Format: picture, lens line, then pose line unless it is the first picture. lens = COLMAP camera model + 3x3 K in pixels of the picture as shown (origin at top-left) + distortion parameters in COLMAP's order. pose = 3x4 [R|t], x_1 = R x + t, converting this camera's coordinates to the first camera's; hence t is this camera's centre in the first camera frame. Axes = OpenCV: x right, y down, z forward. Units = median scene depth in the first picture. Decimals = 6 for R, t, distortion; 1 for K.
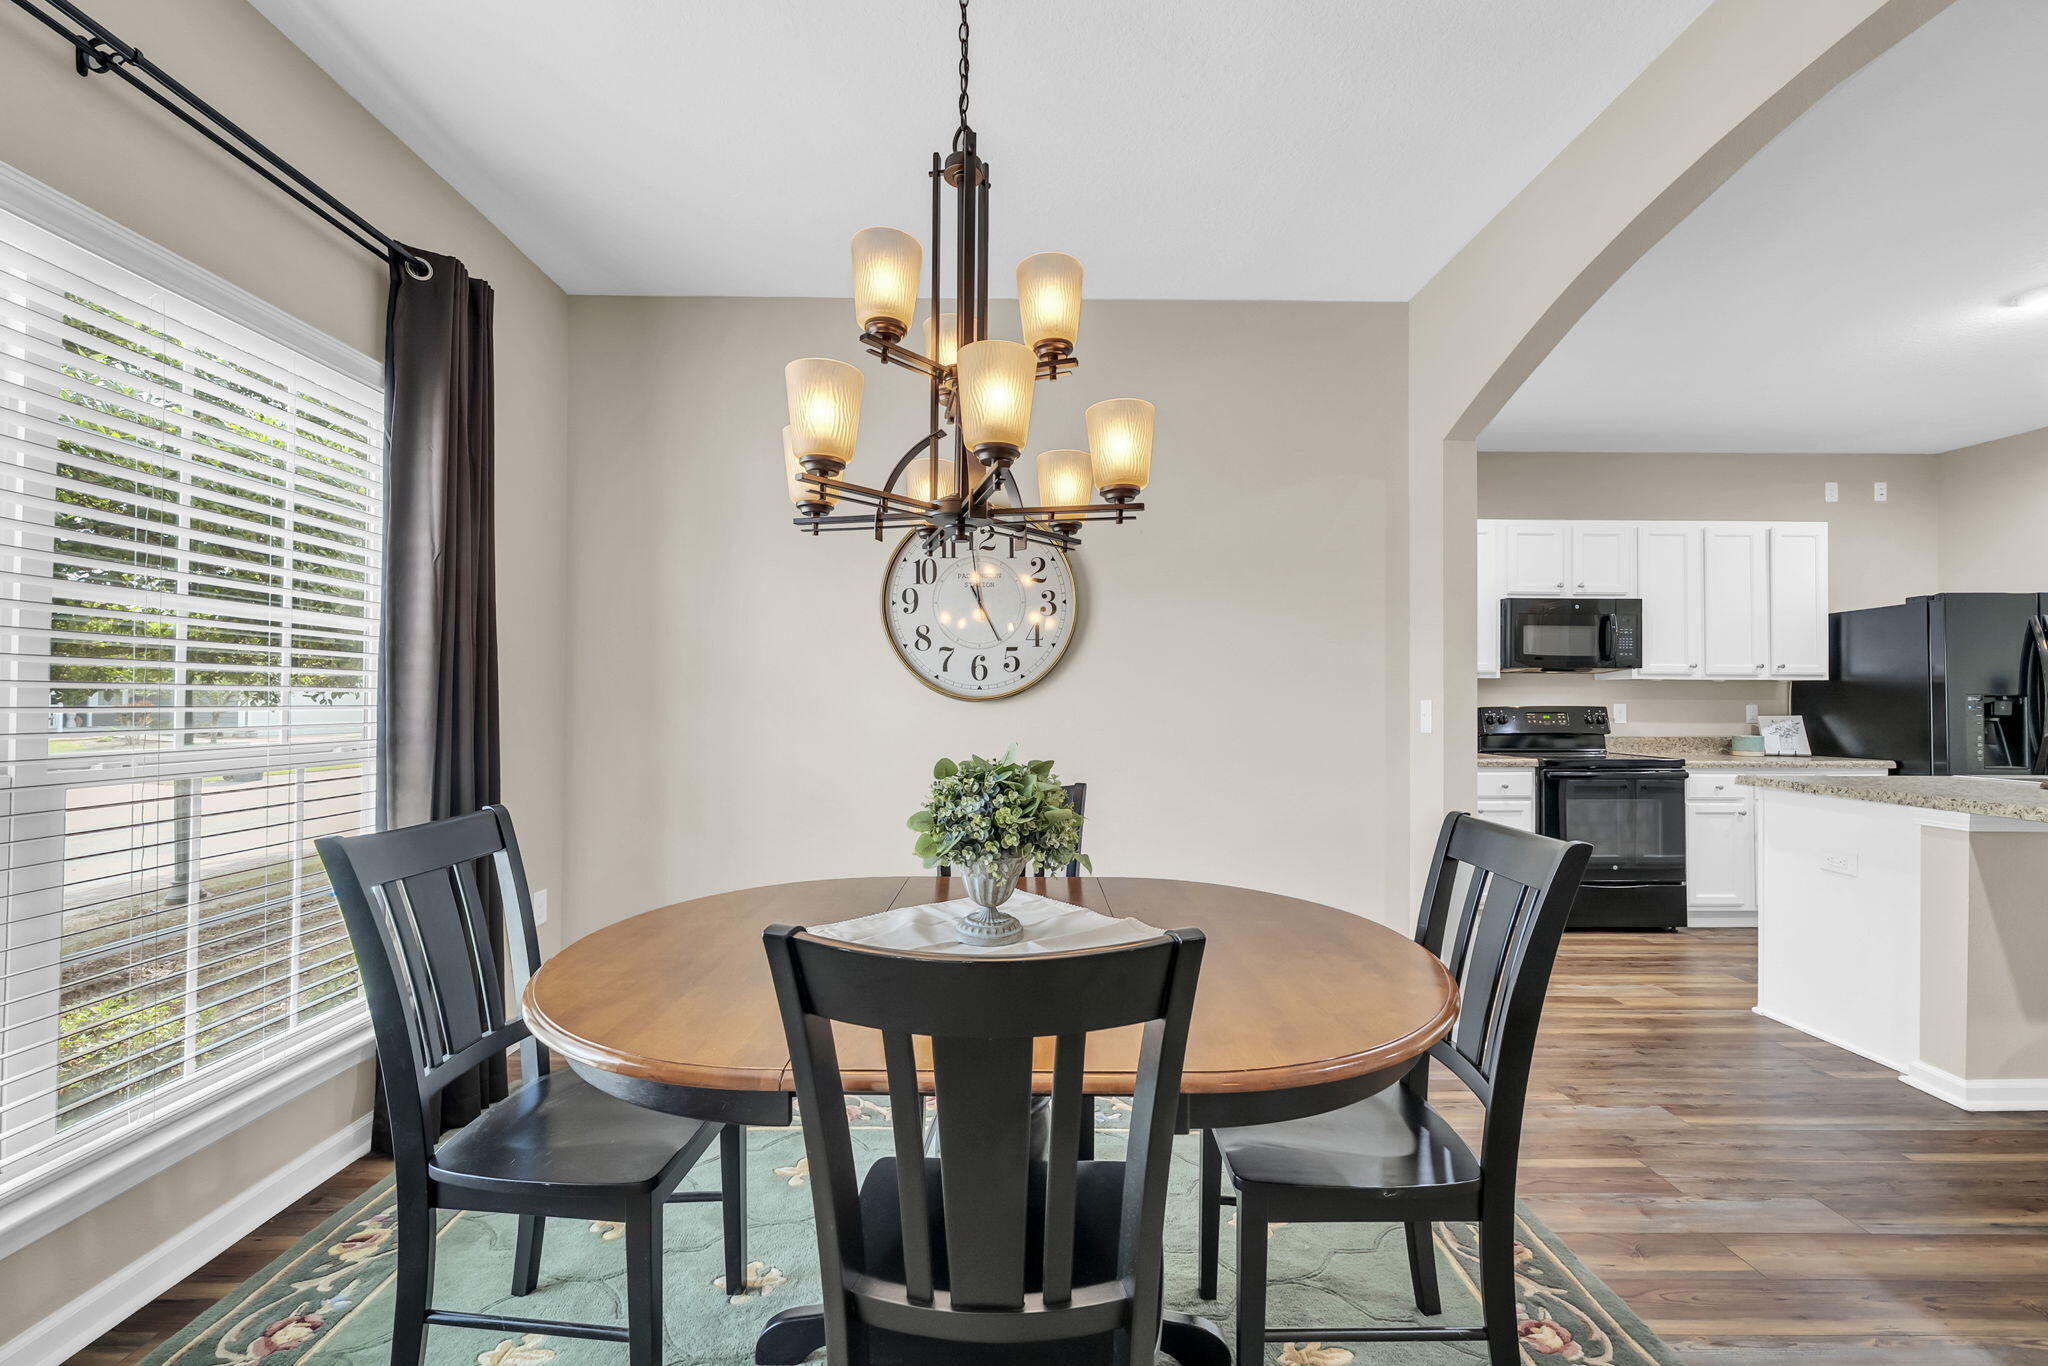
lens RADIAL K [[808.1, 0, 1023.4], [0, 808.1, 691.5], [0, 0, 1]] dist [-0.001514, -0.000017]
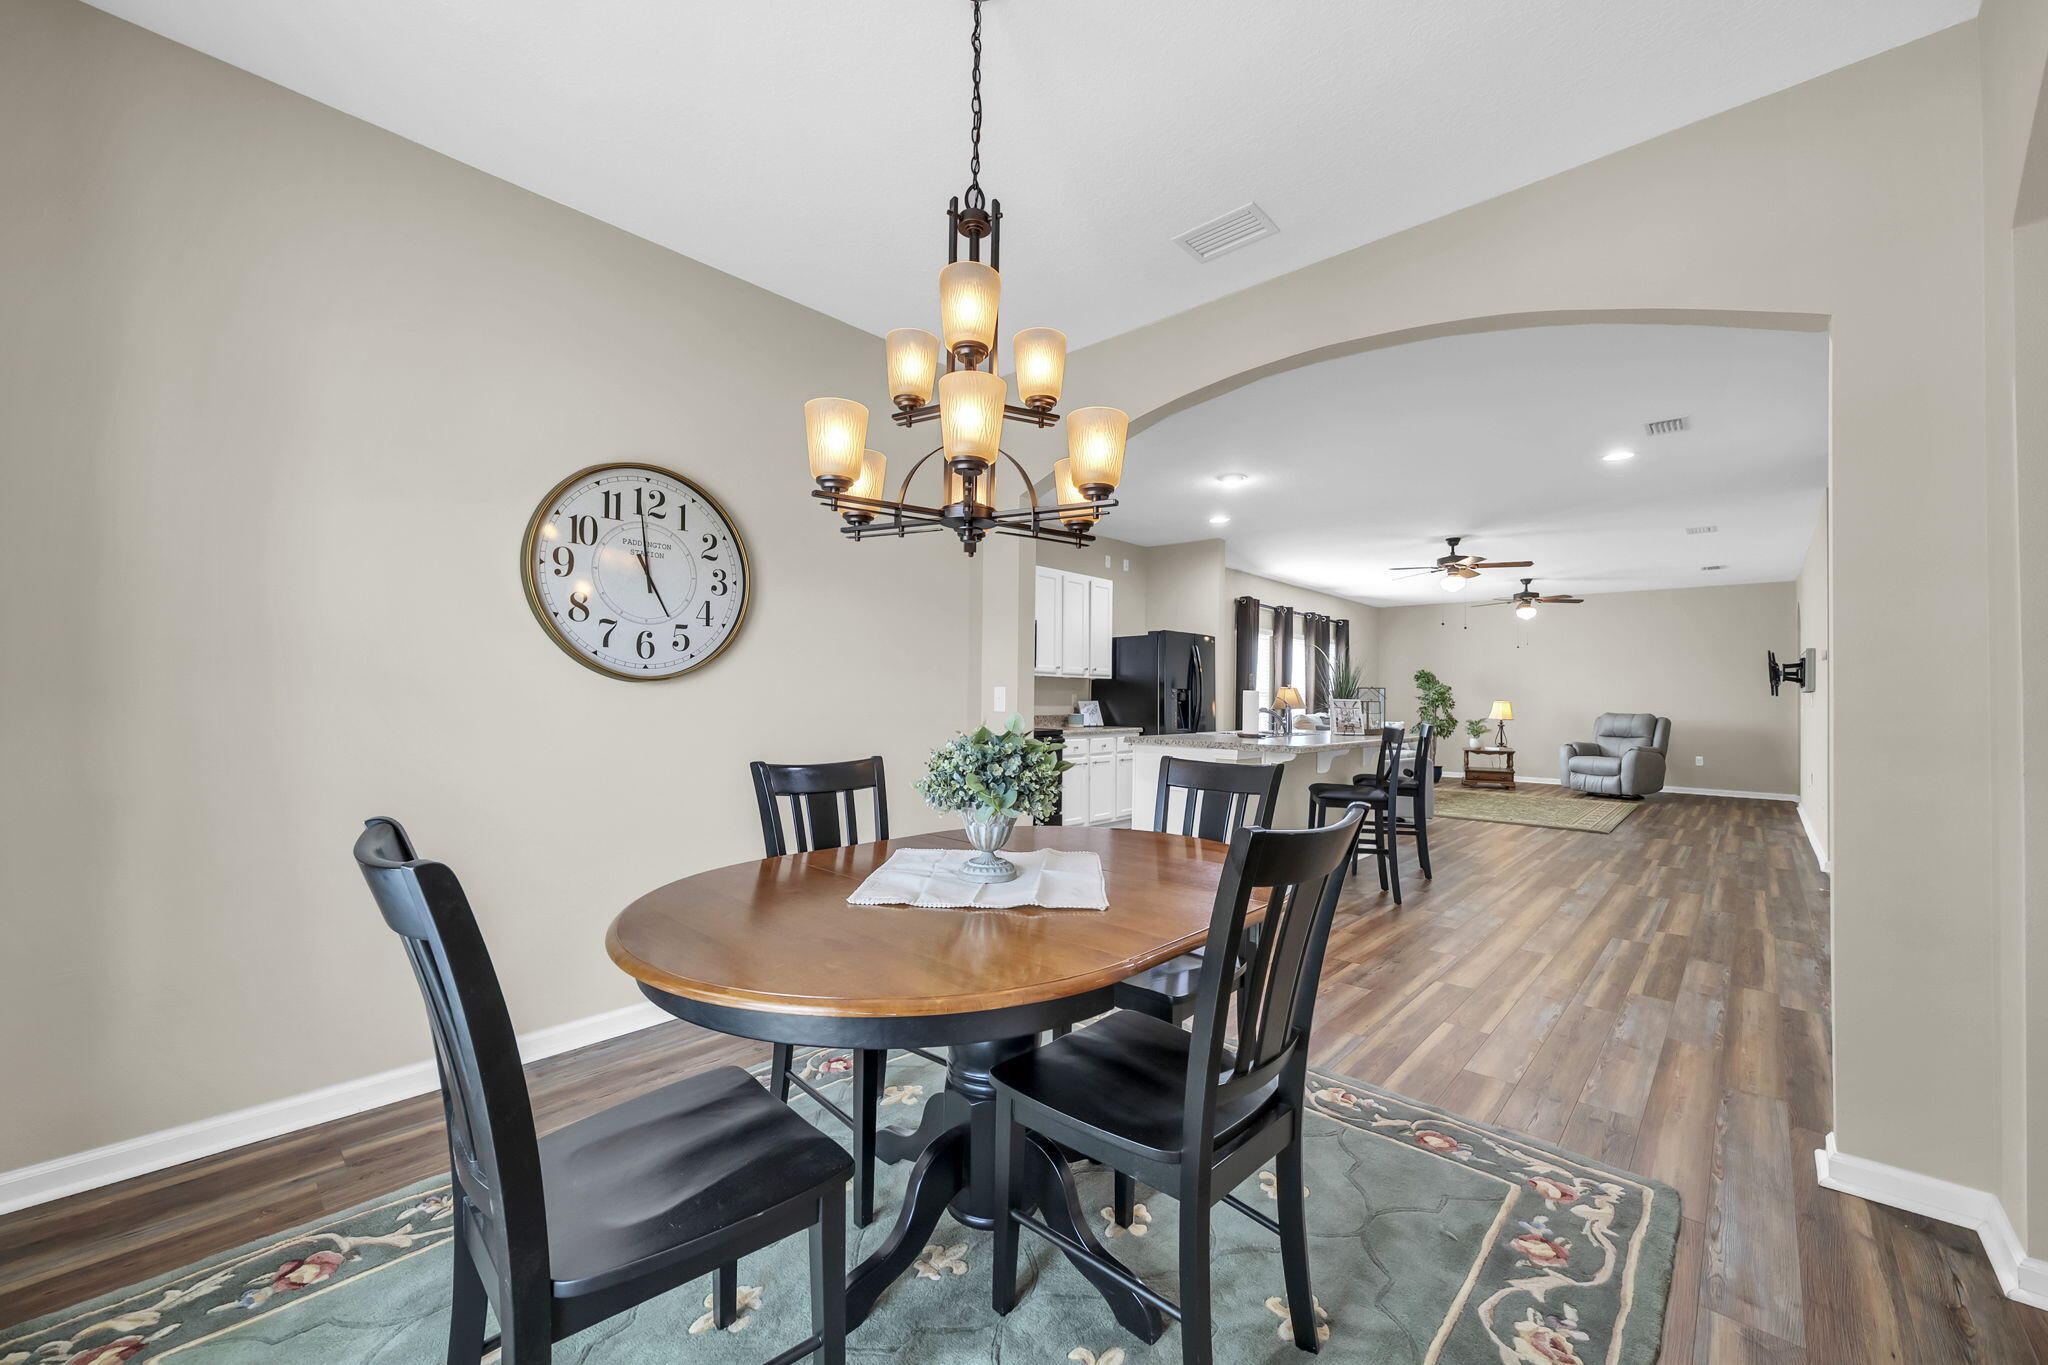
lens RADIAL K [[787.4, 0, 1019.9], [0, 787.4, 680.8], [0, 0, 1]] dist [-0.000412, -0.000175]
pose [[0.686826, 0.019378, 0.726564, -0.409617], [-0.018492, 0.999787, -0.009183, 0.011644], [-0.726587, -0.007129, 0.687038, 0.080978]]
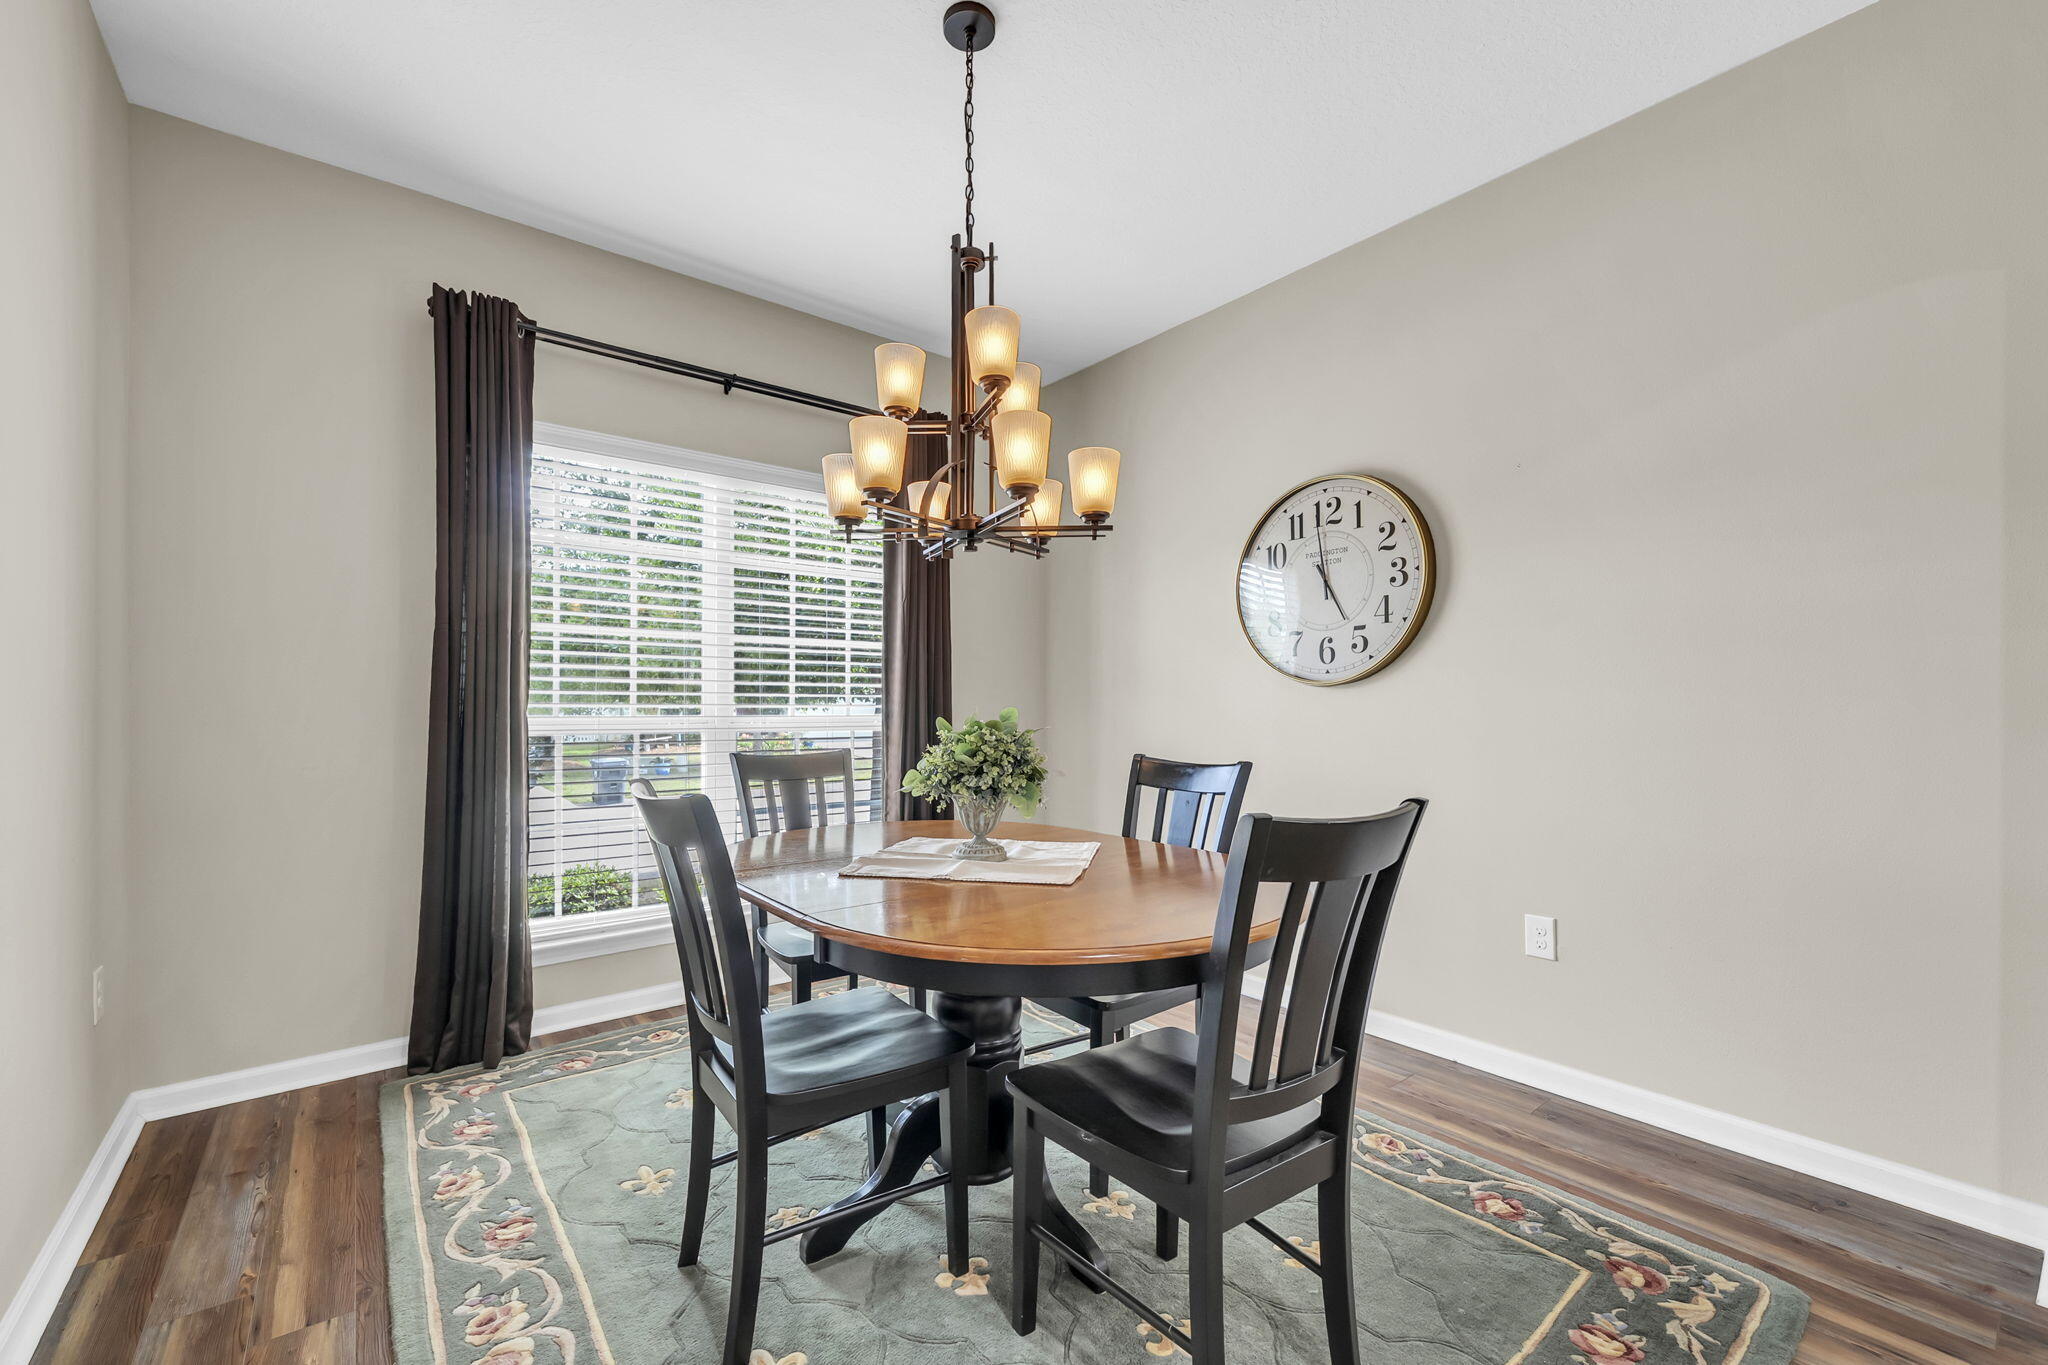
lens RADIAL K [[835.8, 0, 1006.5], [0, 835.8, 703.3], [0, 0, 1]] dist [0.000765, 0.000216]
pose [[0.610457, -0.008877, -0.792000, 0.488601], [0.013583, 0.999907, -0.000738, 0.027956], [0.791933, -0.010308, 0.610521, 0.108305]]
